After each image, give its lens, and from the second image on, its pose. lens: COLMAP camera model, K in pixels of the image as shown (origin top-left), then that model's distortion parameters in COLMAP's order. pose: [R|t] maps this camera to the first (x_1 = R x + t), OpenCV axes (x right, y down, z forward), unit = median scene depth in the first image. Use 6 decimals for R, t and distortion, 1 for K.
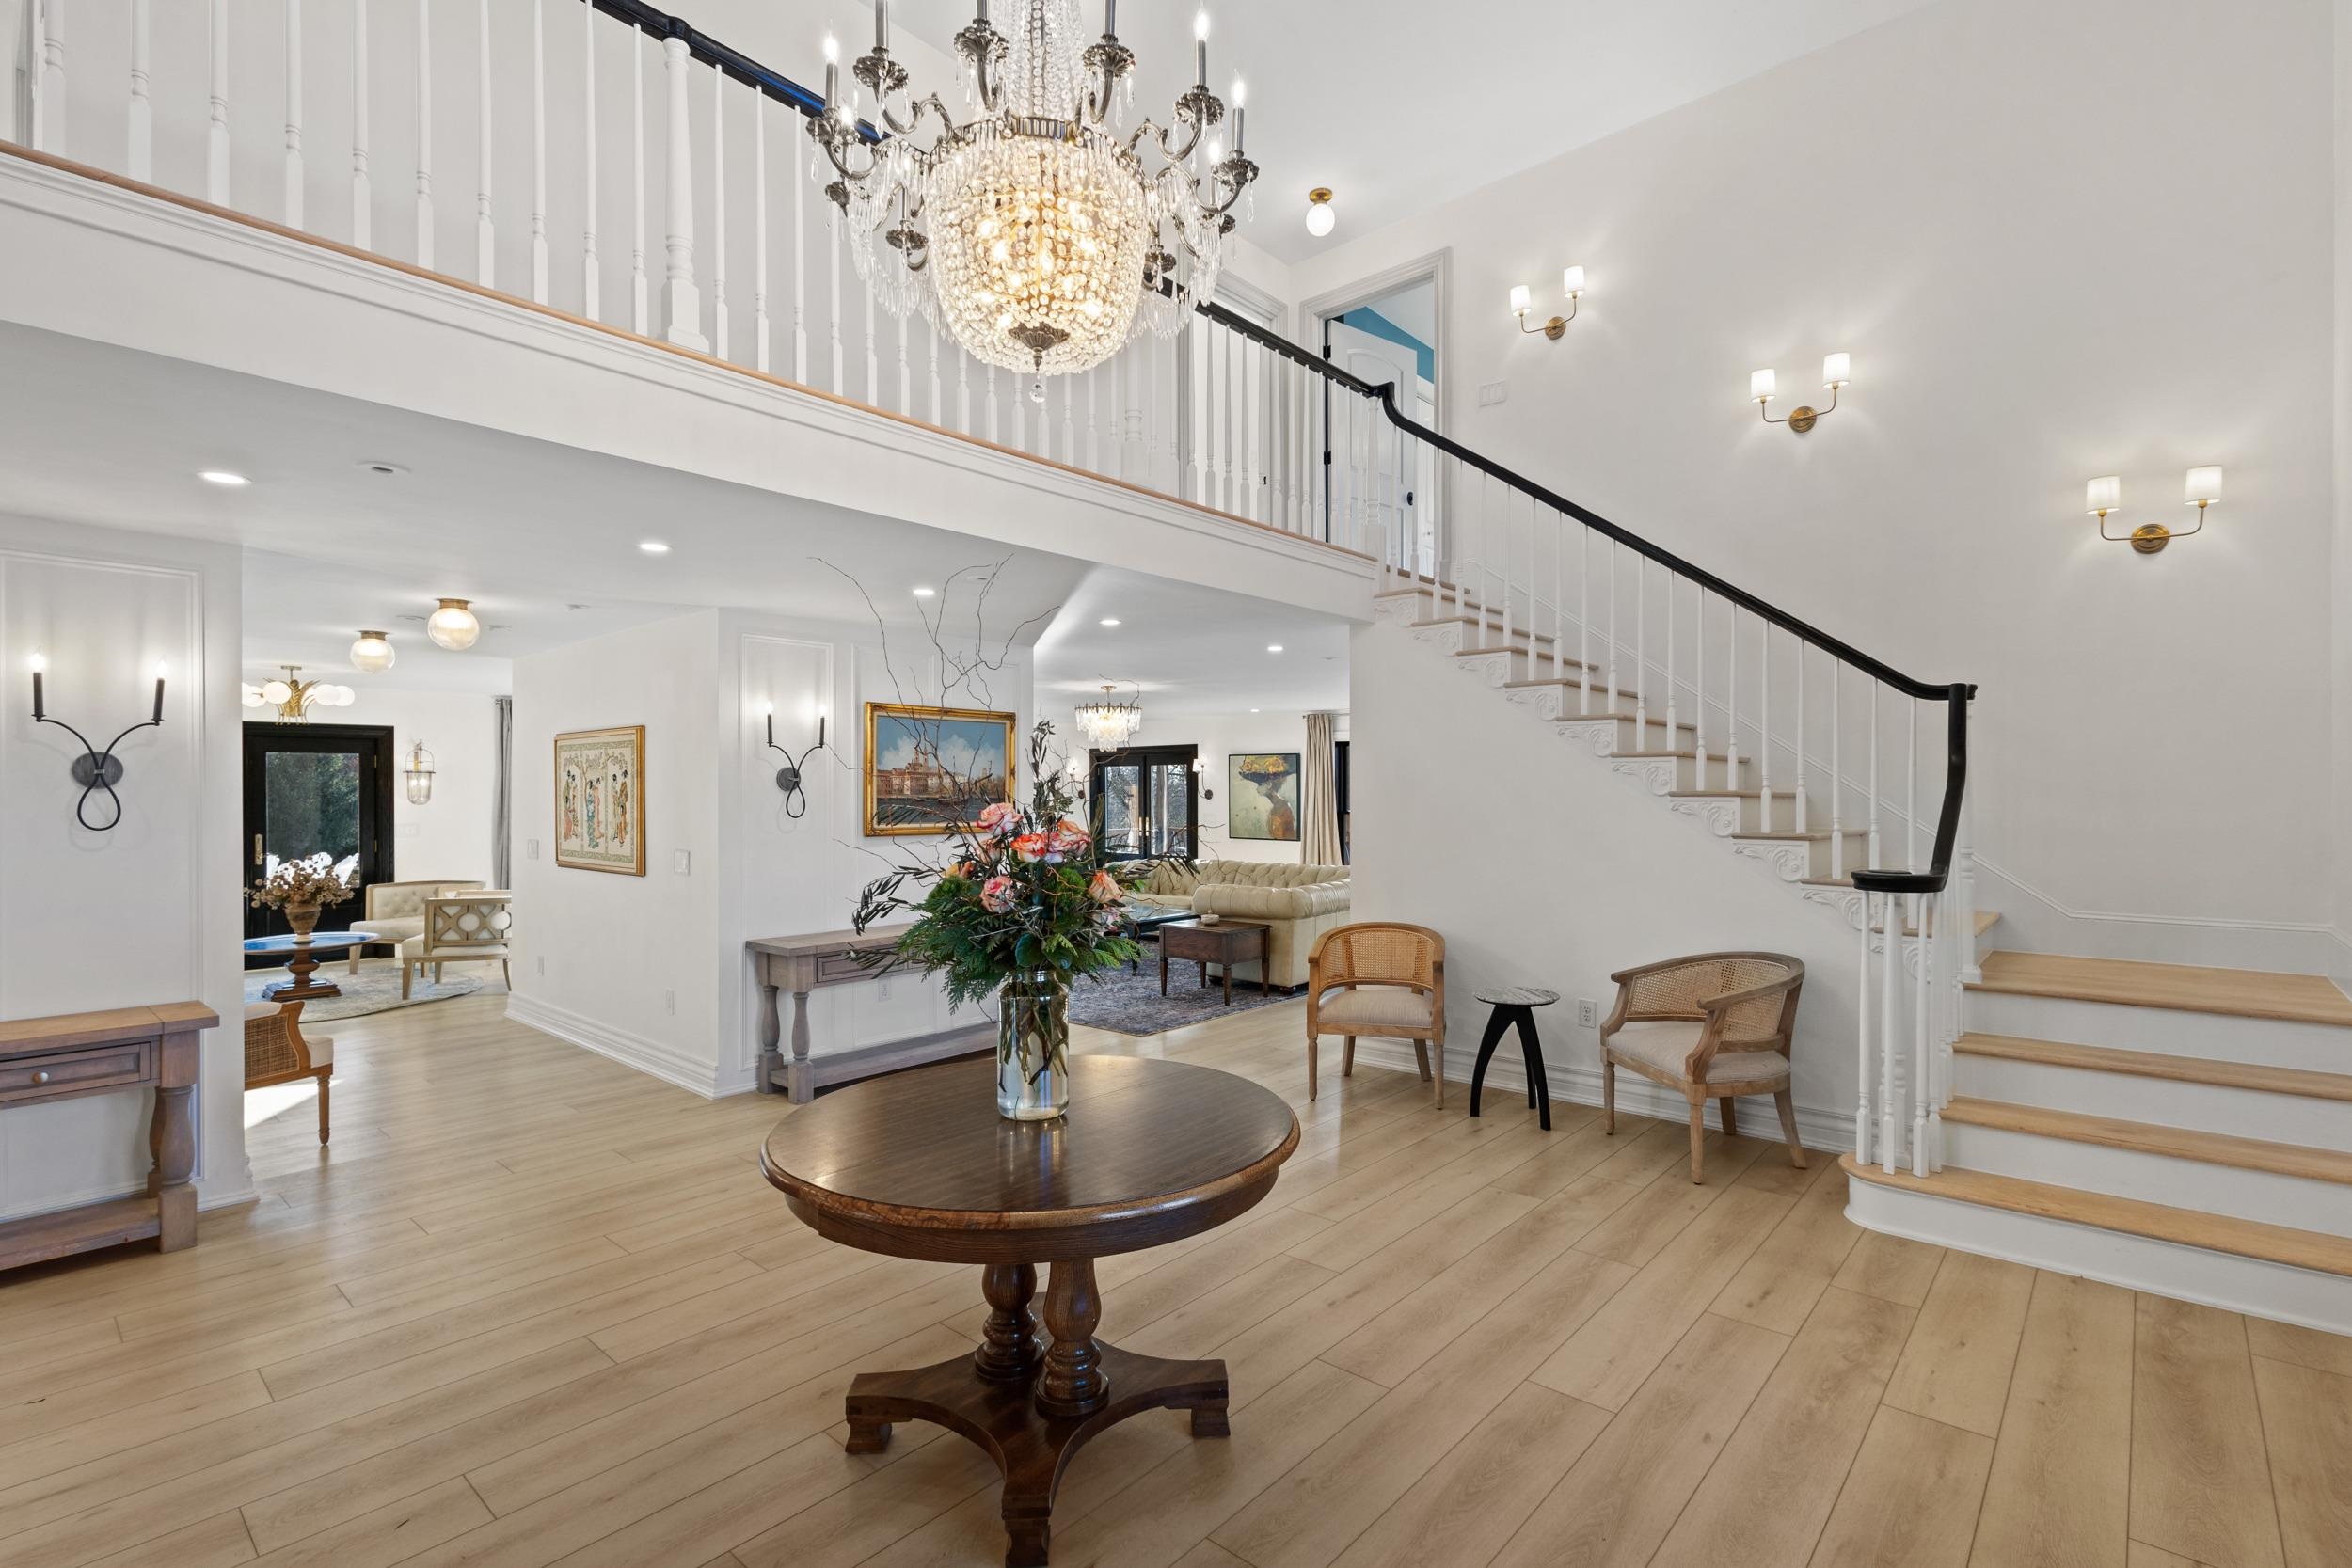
lens RADIAL K [[1086.3, 0, 1182.5], [0, 1086.3, 793.9], [0, 0, 1]] dist [0.006142, -0.000498]
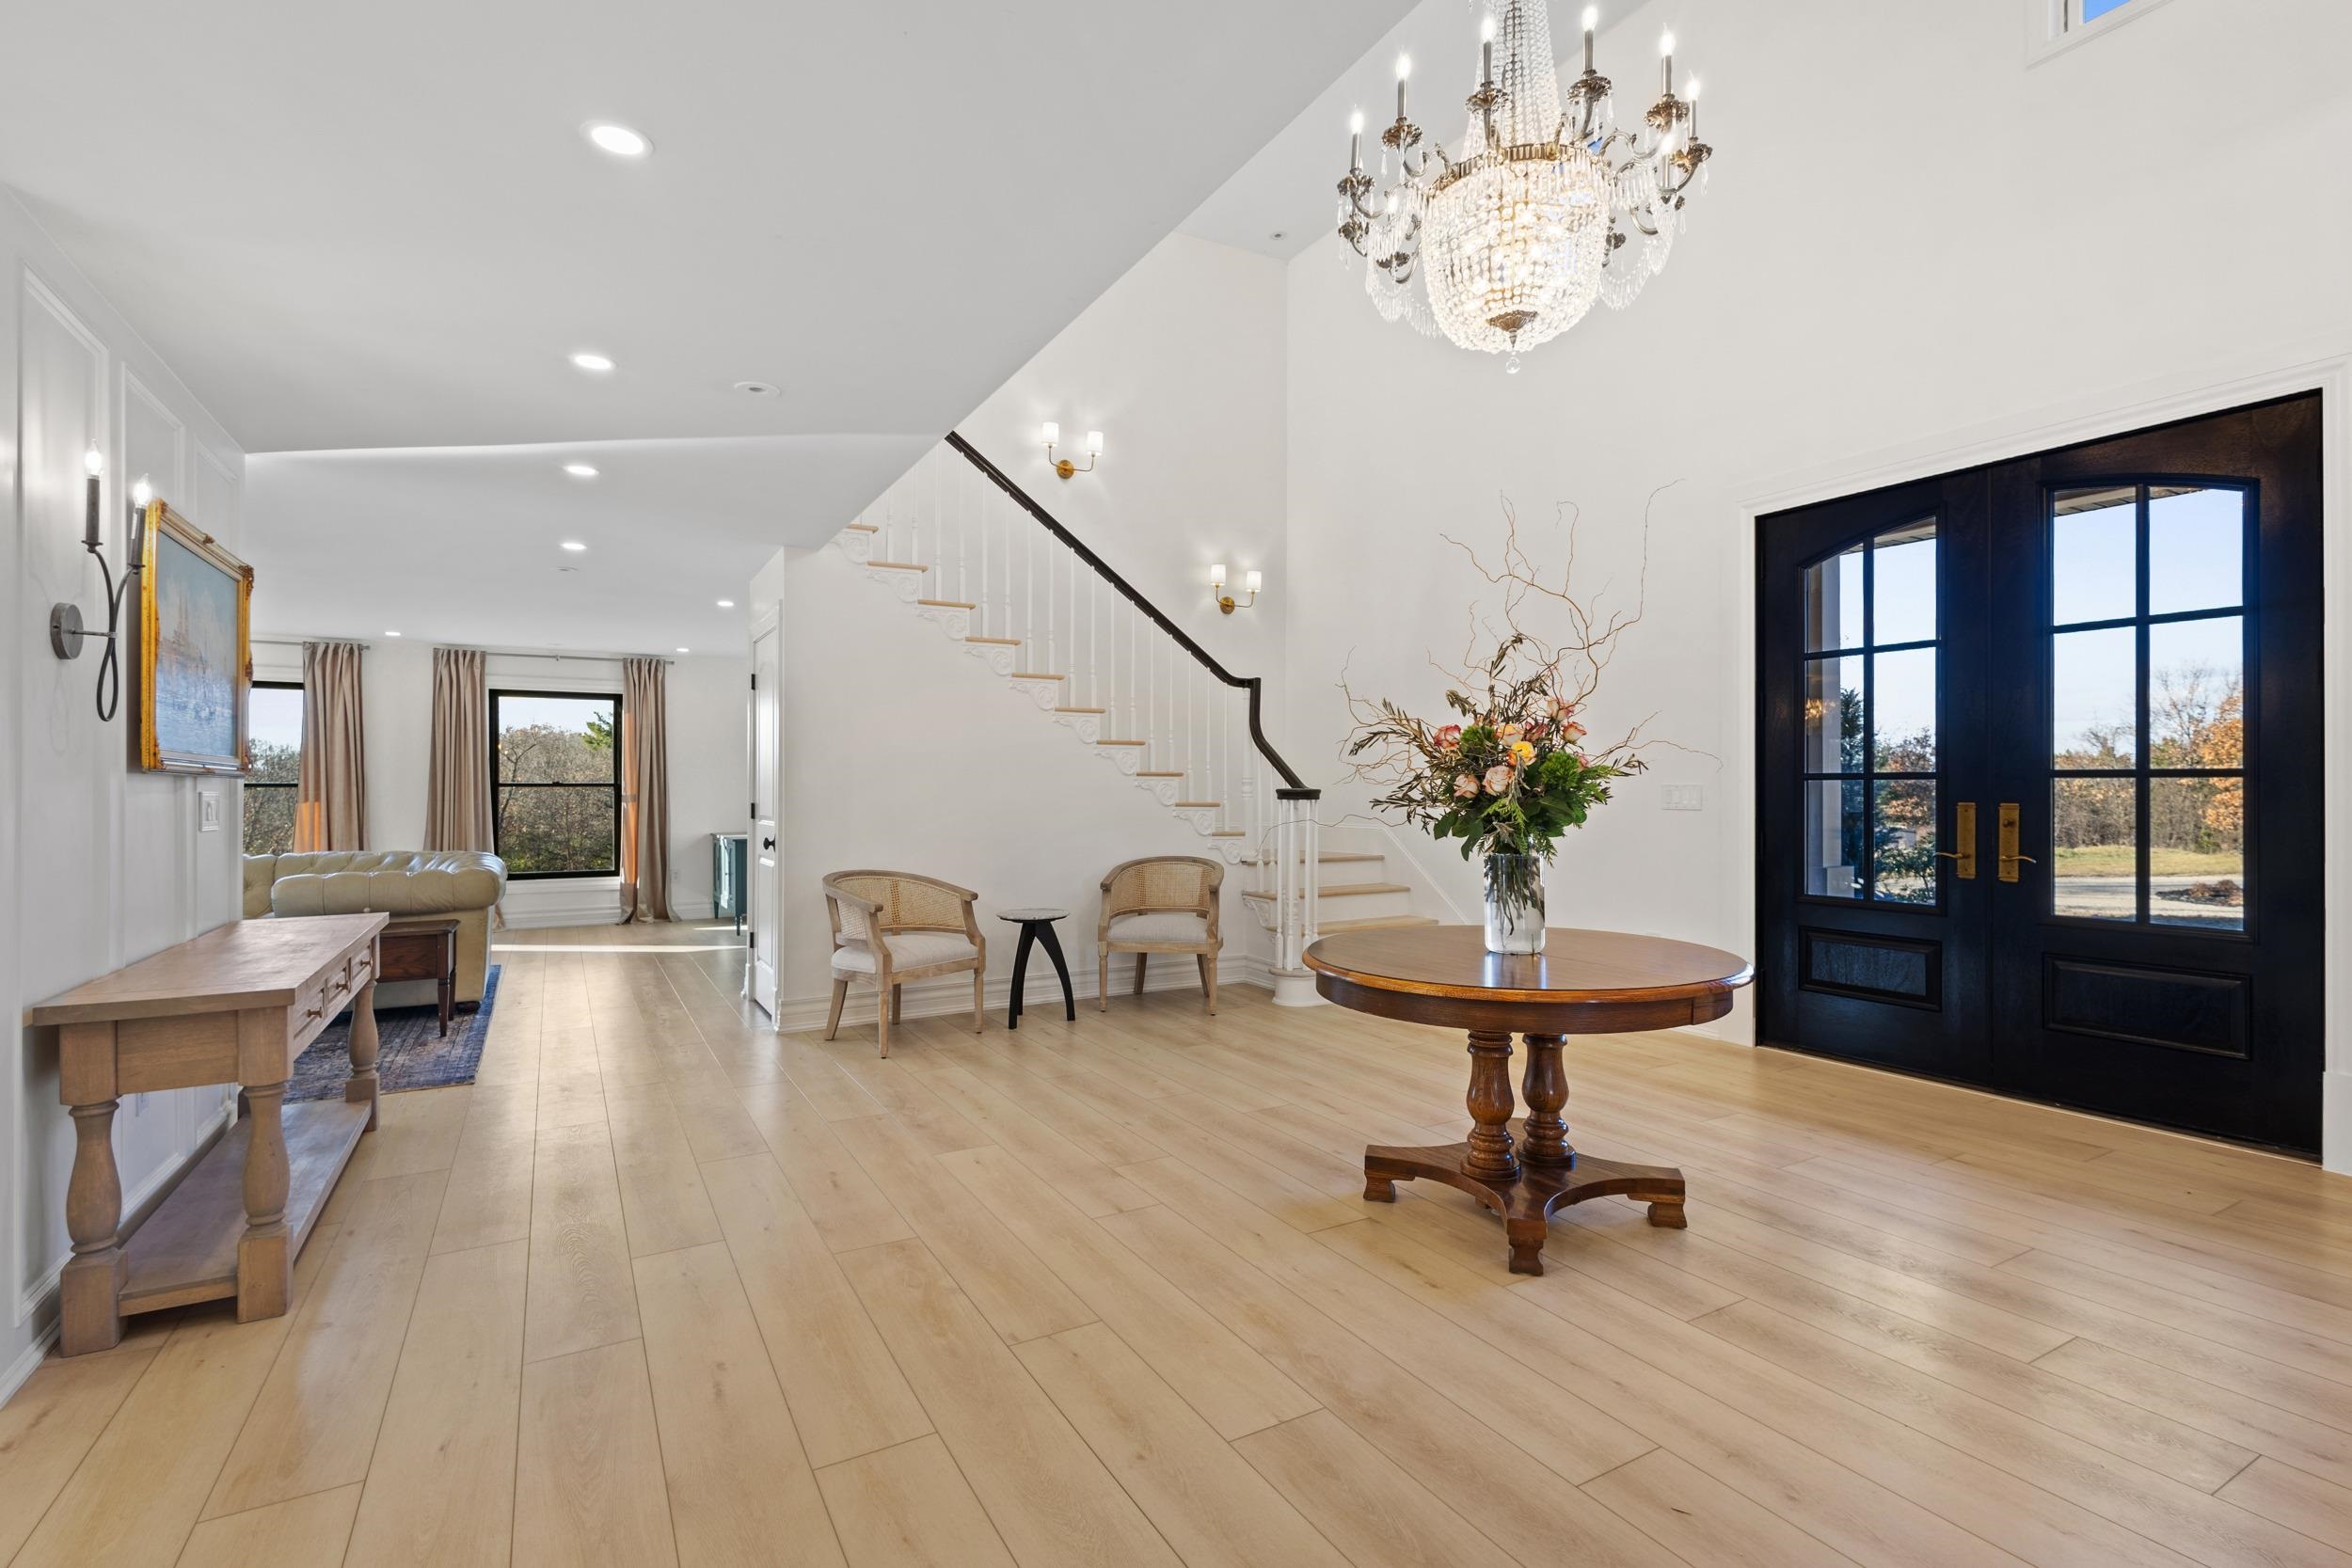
lens RADIAL K [[1092.4, 0, 1176.2], [0, 1092.4, 778.0], [0, 0, 1]] dist [0.007818, -0.000100]
pose [[0.319566, 0.011821, 0.947490, -0.278112], [0.002804, 0.999906, -0.013421, 0.022757], [-0.947560, 0.006945, 0.319503, 0.188104]]
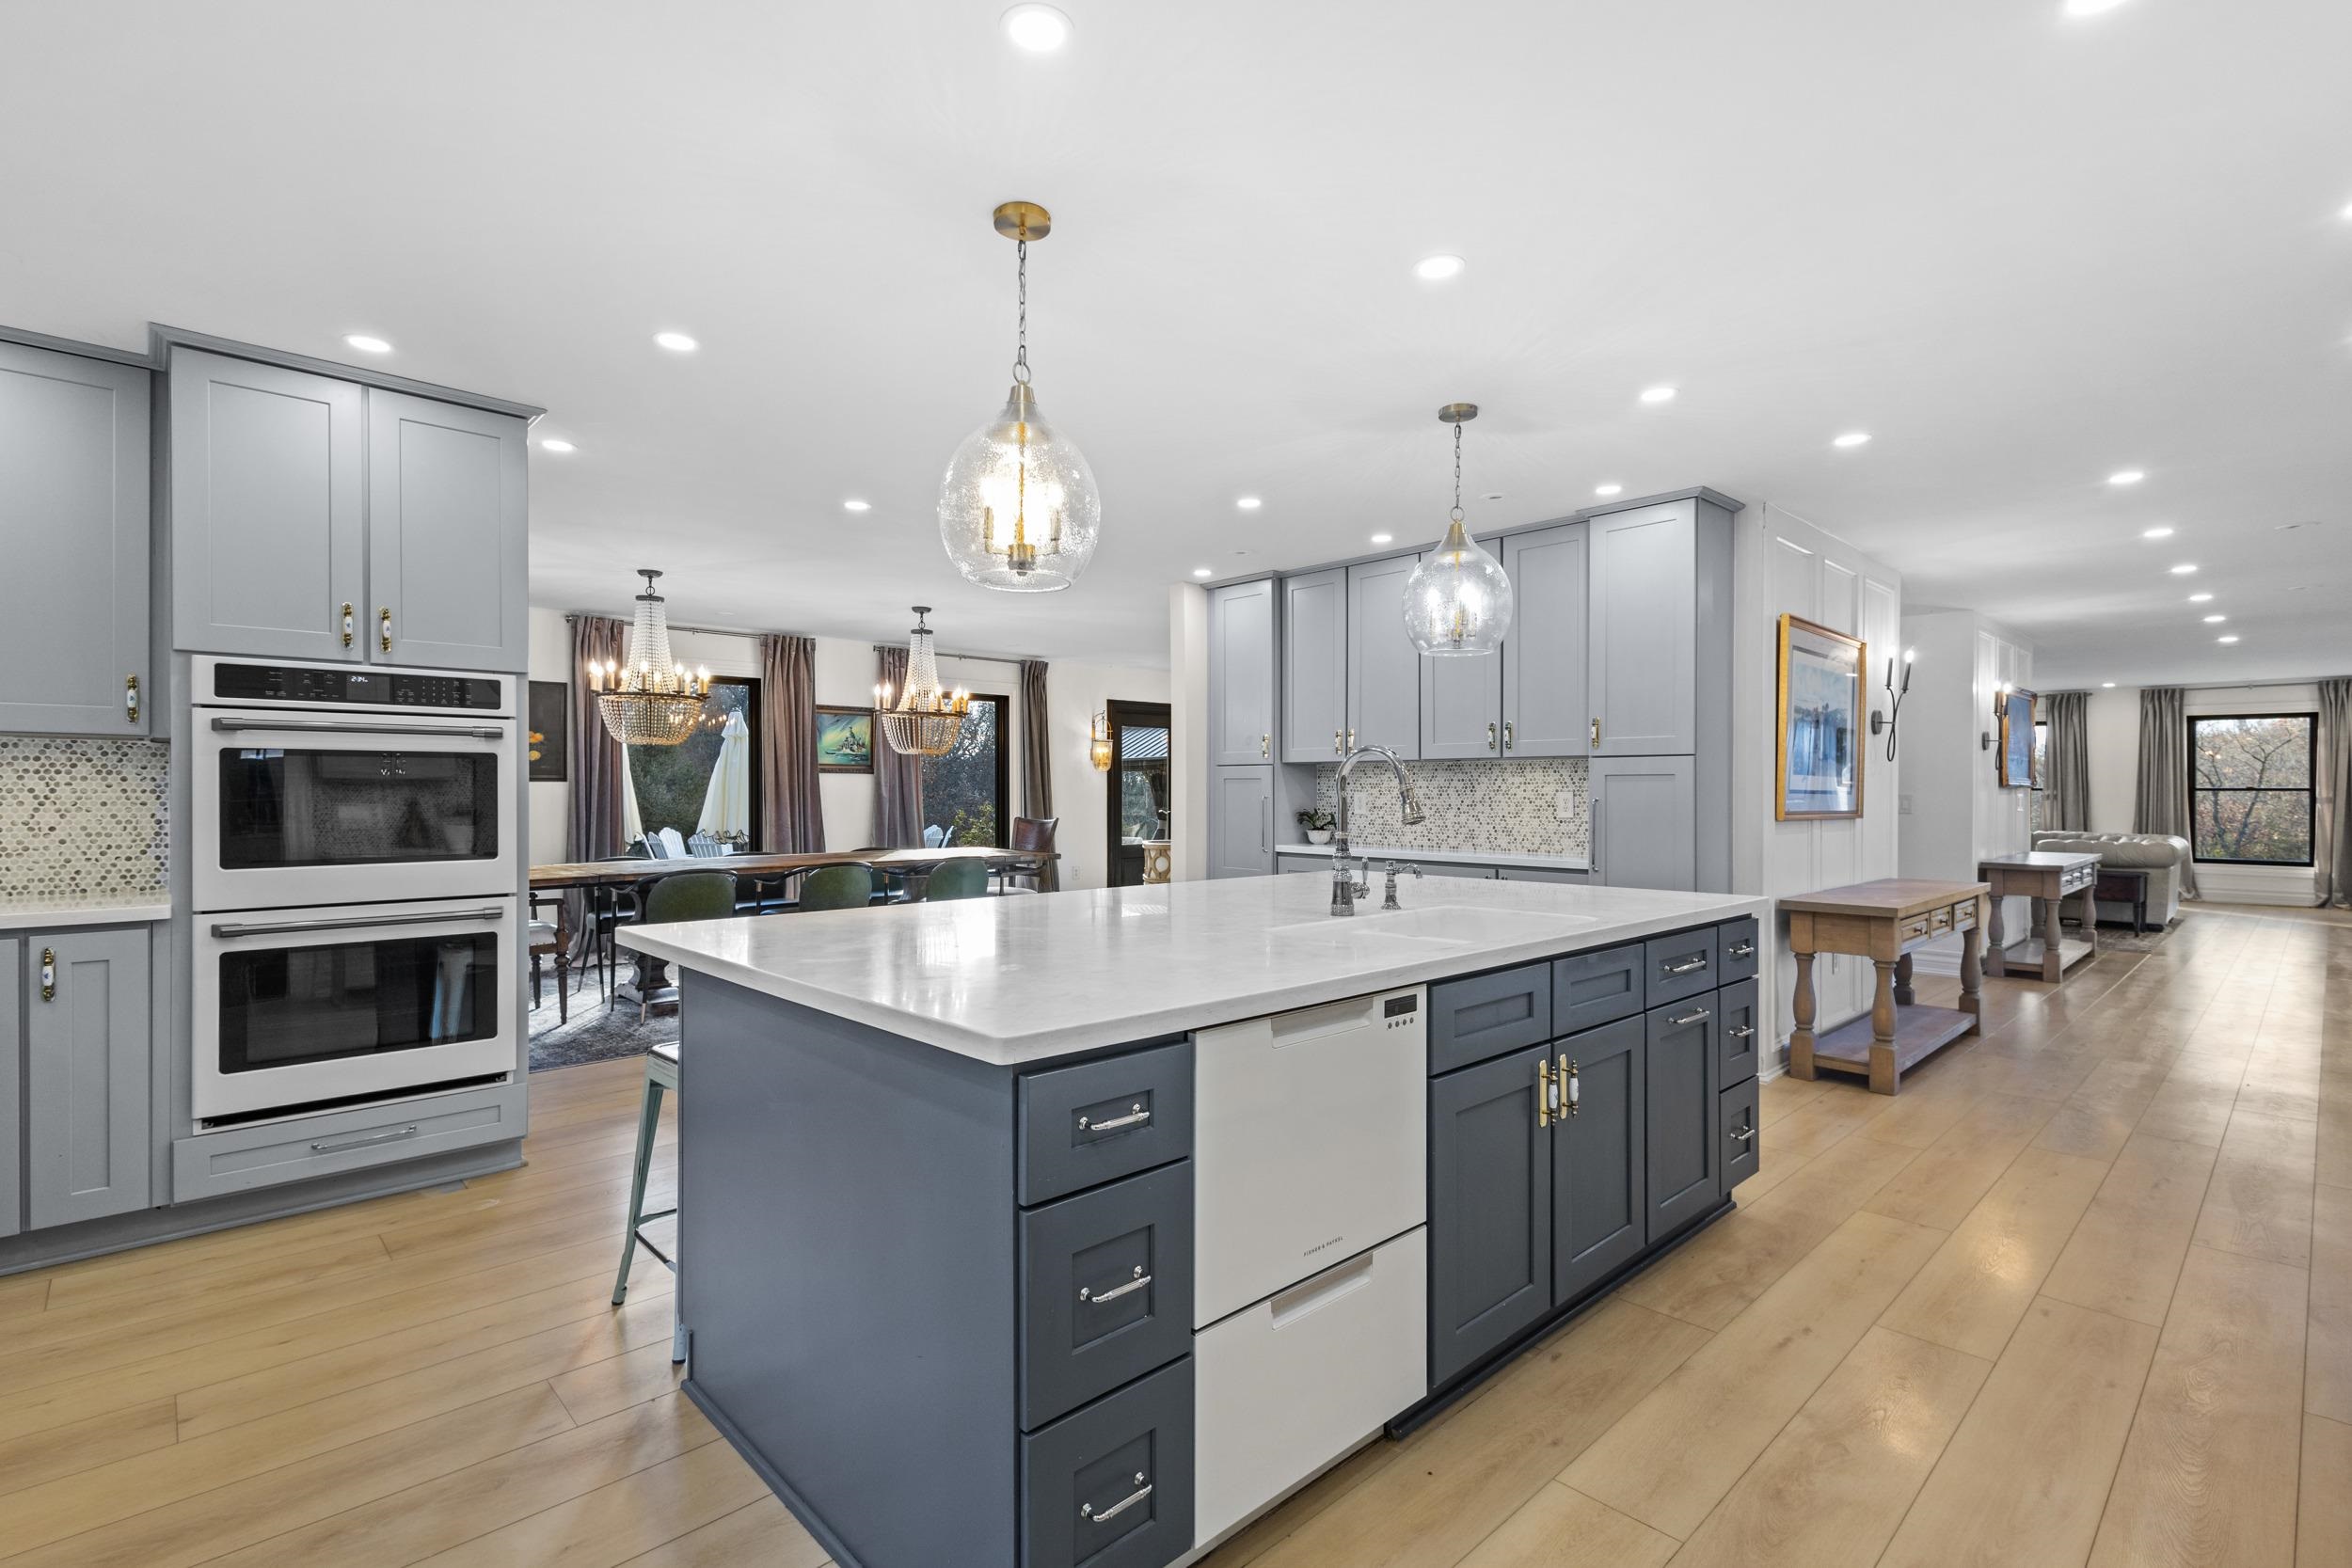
lens RADIAL K [[1086.3, 0, 1182.5], [0, 1086.3, 793.9], [0, 0, 1]] dist [0.006142, -0.000498]
pose [[0.996465, 0.007041, -0.083716, -0.527349], [-0.006747, 0.999970, 0.003804, 0.022695], [0.083740, -0.003226, 0.996482, -0.168652]]
